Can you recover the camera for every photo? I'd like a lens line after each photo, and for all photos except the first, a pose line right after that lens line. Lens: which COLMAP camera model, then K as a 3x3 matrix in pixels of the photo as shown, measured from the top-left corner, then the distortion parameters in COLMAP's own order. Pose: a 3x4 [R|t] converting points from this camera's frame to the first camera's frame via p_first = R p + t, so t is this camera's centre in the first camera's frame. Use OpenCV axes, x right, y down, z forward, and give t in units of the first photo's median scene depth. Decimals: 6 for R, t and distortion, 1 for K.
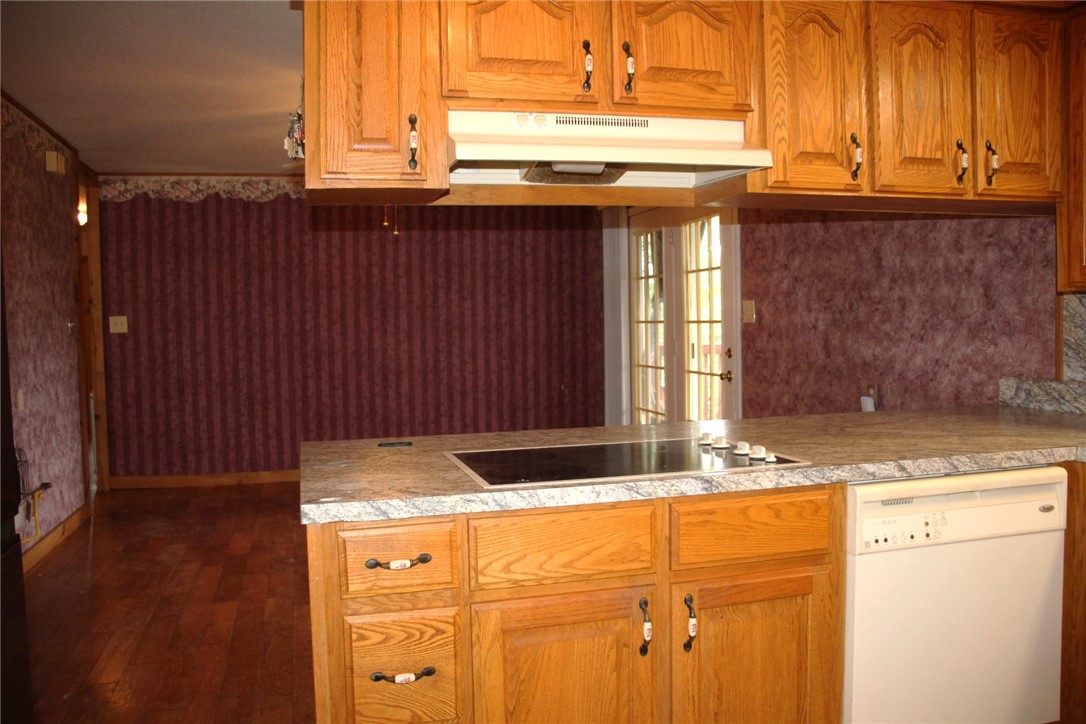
lens RADIAL K [[893.8, 0, 543.5], [0, 893.8, 357.5], [0, 0, 1]] dist [-0.173052, 0.141283]
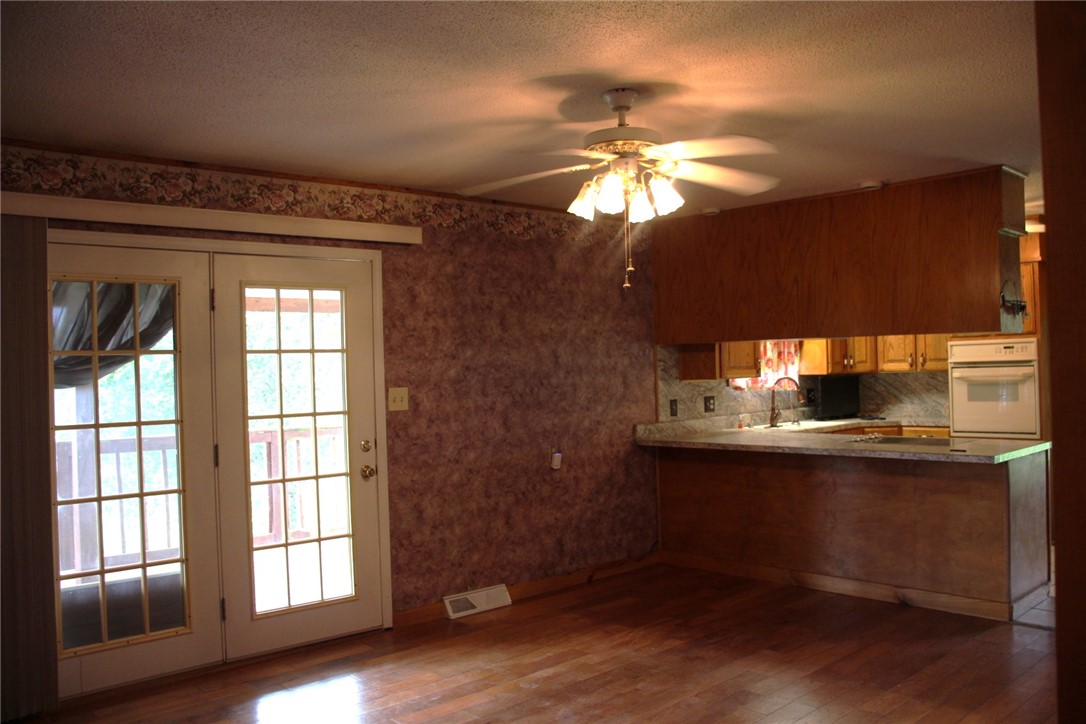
lens RADIAL K [[893.8, 0, 539.3], [0, 893.8, 358.5], [0, 0, 1]] dist [-0.173052, 0.141283]
pose [[-0.454689, 0.039637, 0.889768, -0.875619], [0.072282, 0.997356, -0.007493, -0.096163], [-0.887712, 0.060907, -0.456352, 1.609784]]
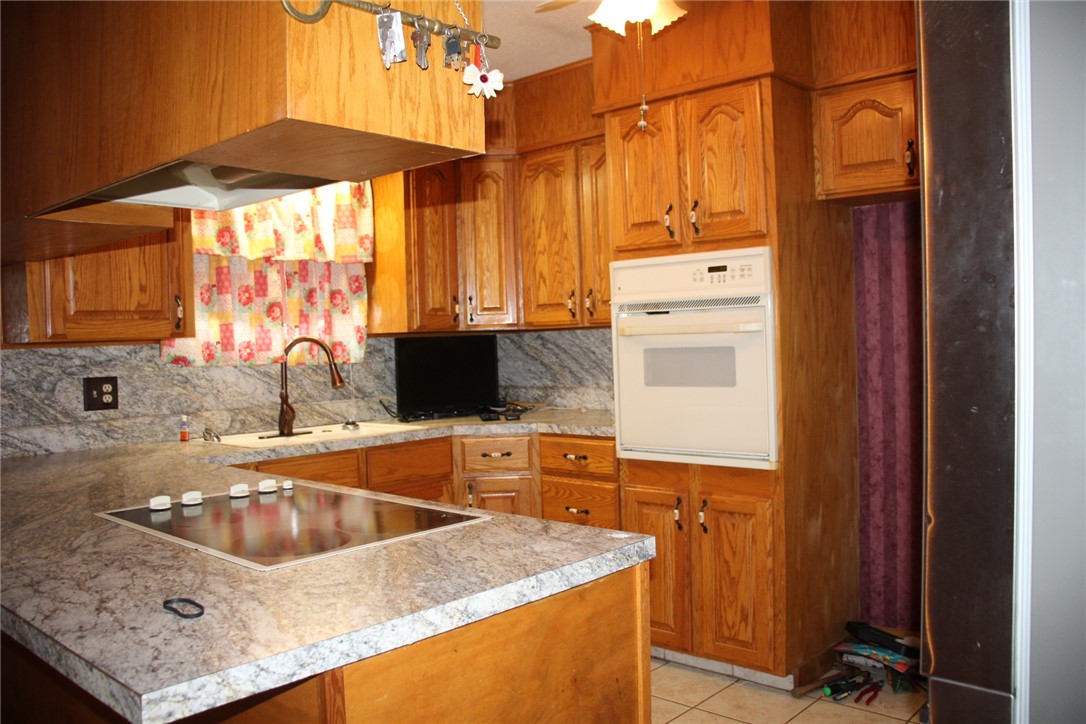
lens RADIAL K [[893.8, 0, 541.0], [0, 893.8, 357.0], [0, 0, 1]] dist [-0.173052, 0.141283]
pose [[-0.531995, 0.014211, 0.846628, -0.408317], [0.077476, 0.996482, 0.031957, -0.026521], [-0.843195, 0.082595, -0.531225, 0.635317]]
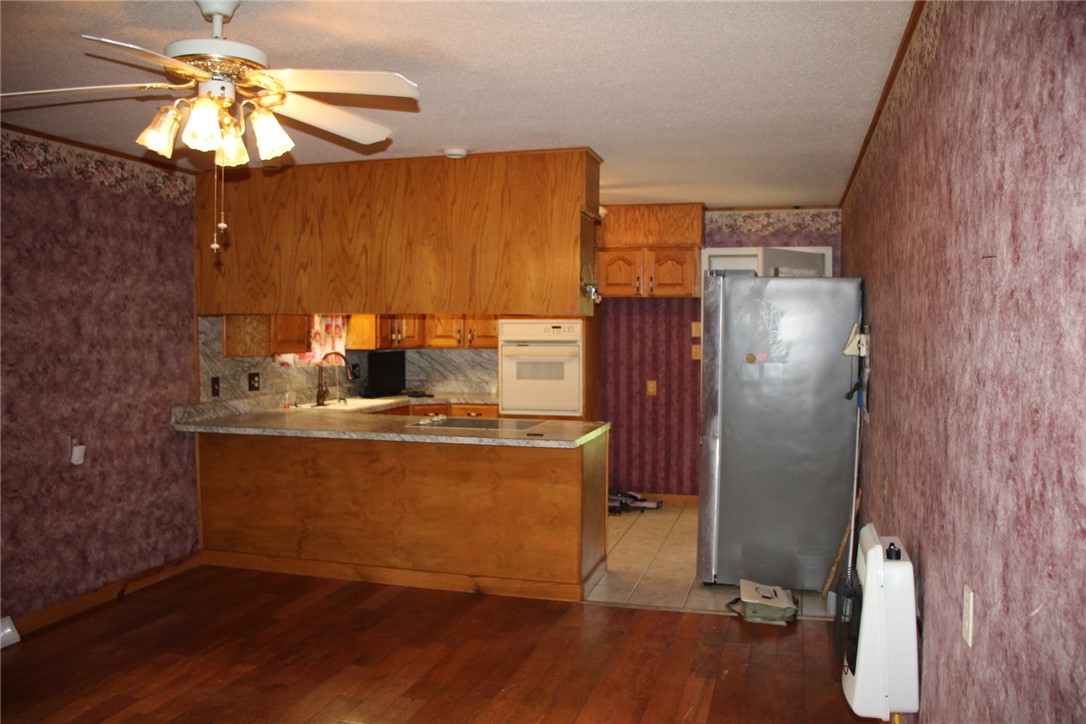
lens RADIAL K [[893.8, 0, 542.6], [0, 893.8, 363.2], [0, 0, 1]] dist [-0.173052, 0.141283]
pose [[-0.856003, -0.003084, 0.516961, -0.710964], [0.037026, 0.997048, 0.067258, -0.112912], [-0.515642, 0.076714, -0.853363, 1.577636]]
